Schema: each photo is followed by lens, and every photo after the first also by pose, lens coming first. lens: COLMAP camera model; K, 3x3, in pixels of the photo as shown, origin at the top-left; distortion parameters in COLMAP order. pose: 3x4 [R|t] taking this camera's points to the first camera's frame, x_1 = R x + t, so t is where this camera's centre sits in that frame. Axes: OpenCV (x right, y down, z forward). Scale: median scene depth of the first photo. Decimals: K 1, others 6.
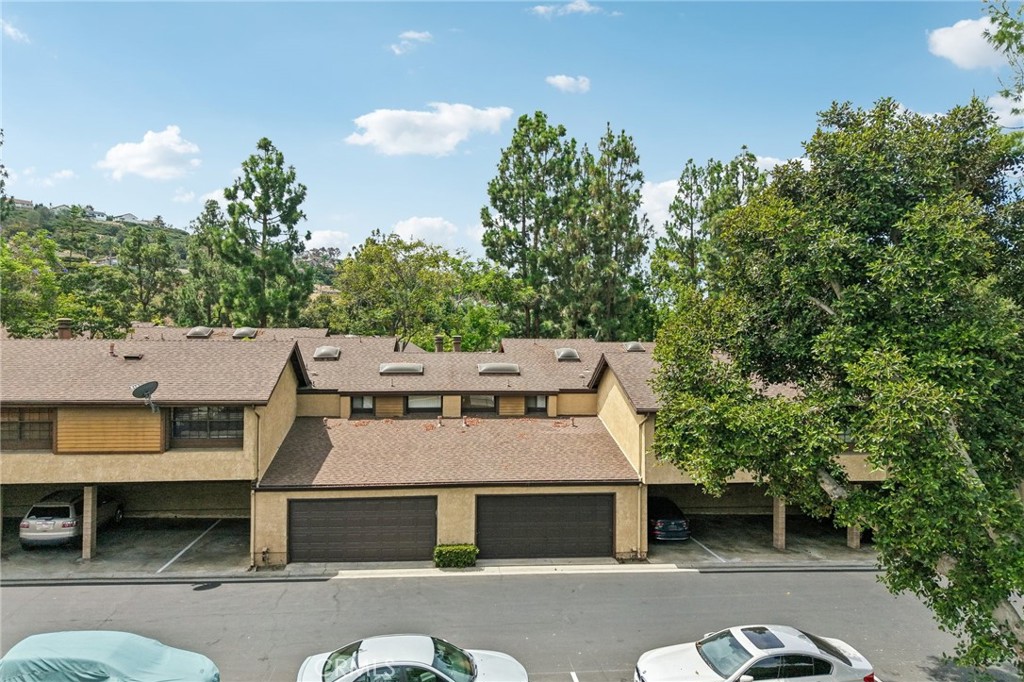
lens RADIAL K [[686.8, 0, 512.0], [0, 686.8, 341.0], [0, 0, 1]] dist [0.053509, -0.072257]
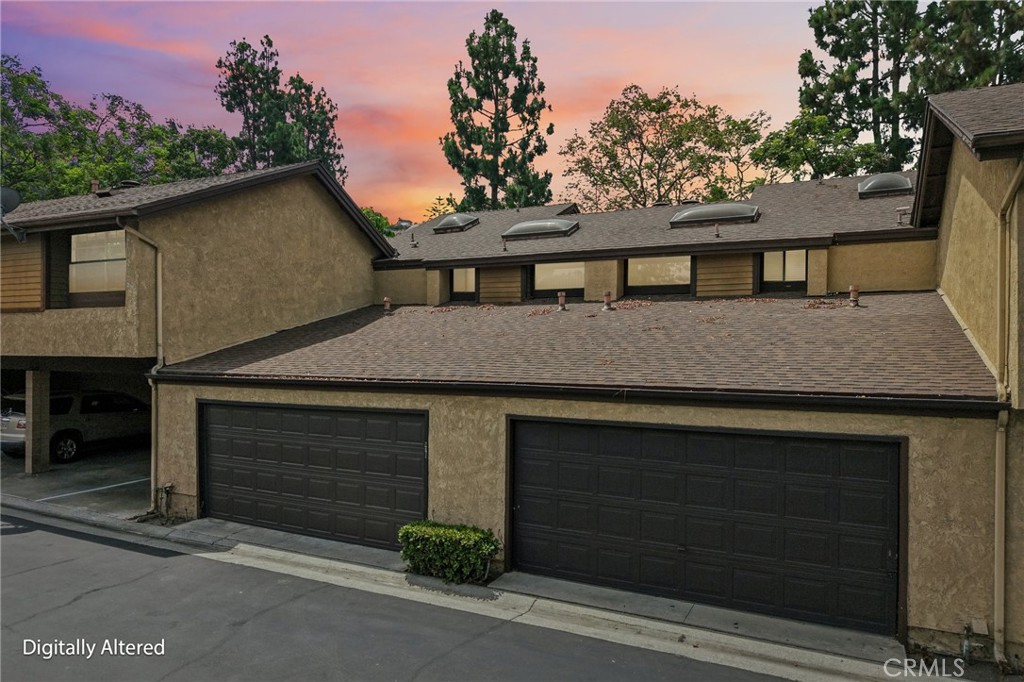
lens RADIAL K [[686.8, 0, 512.0], [0, 686.8, 341.0], [0, 0, 1]] dist [0.053509, -0.072257]
pose [[0.842045, -0.007820, -0.539350, 0.174298], [0.006345, 0.999969, -0.004592, 0.181657], [0.539370, 0.000445, 0.842069, 0.655408]]
